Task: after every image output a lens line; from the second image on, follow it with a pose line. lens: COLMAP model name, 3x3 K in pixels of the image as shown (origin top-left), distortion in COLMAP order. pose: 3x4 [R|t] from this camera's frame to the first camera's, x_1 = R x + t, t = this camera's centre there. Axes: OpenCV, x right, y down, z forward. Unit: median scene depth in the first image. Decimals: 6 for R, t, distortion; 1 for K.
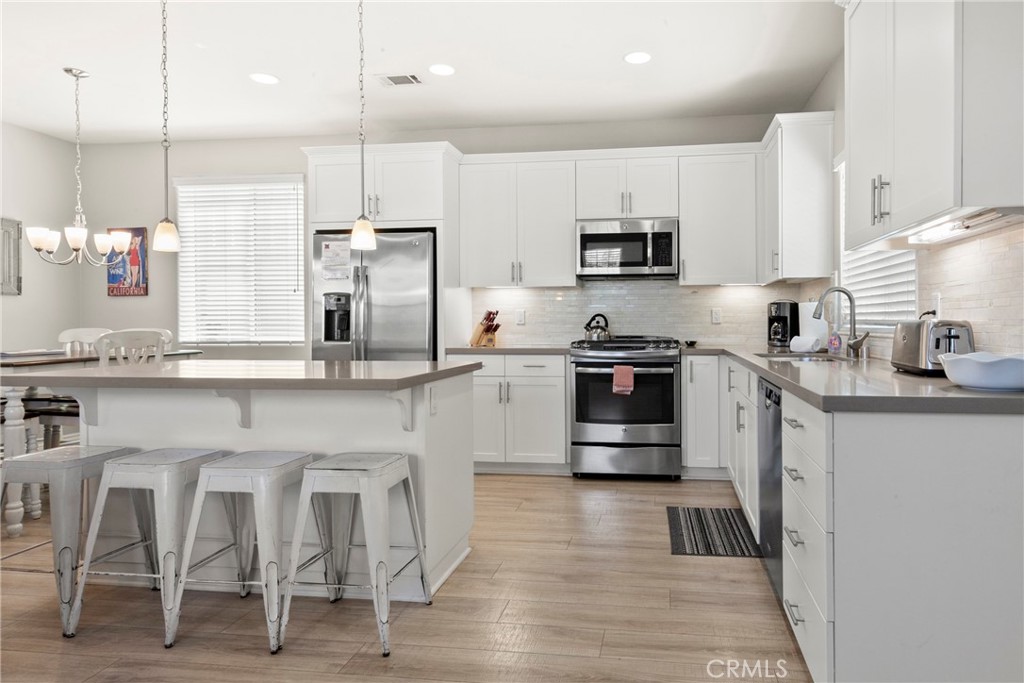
lens RADIAL K [[613.4, 0, 569.9], [0, 613.4, 328.0], [0, 0, 1]] dist [0.038950, -0.007200]
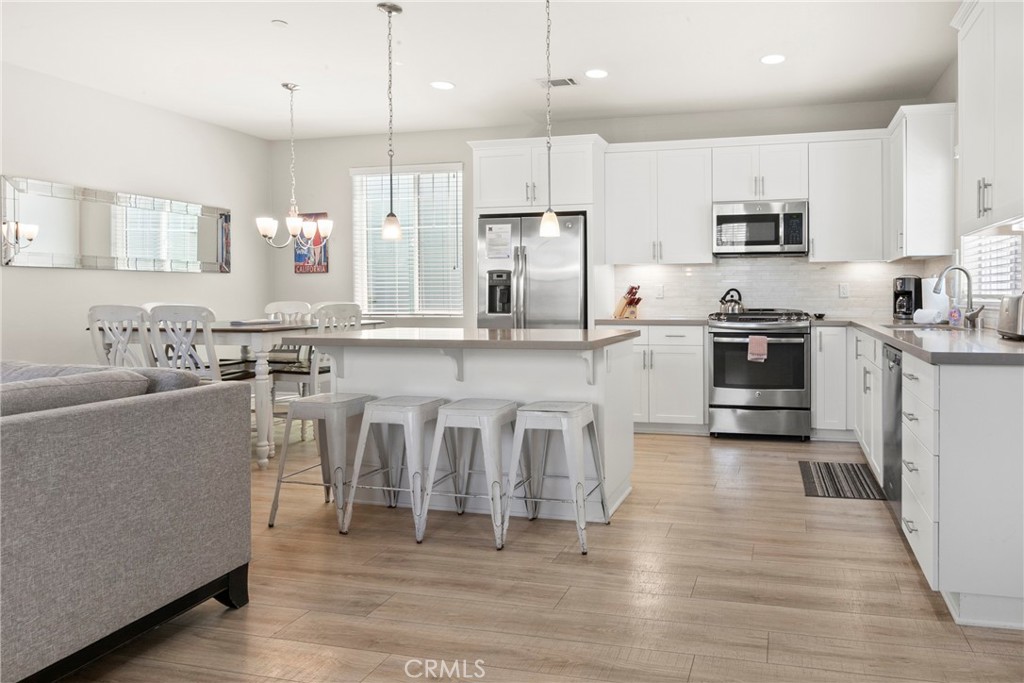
lens RADIAL K [[638.1, 0, 630.2], [0, 638.1, 306.2], [0, 0, 1]] dist [0.016993, -0.005724]
pose [[0.996561, 0.001420, -0.082852, -0.045462], [-0.000827, 0.999974, 0.007194, 0.000343], [0.082860, -0.007101, 0.996536, -0.158457]]
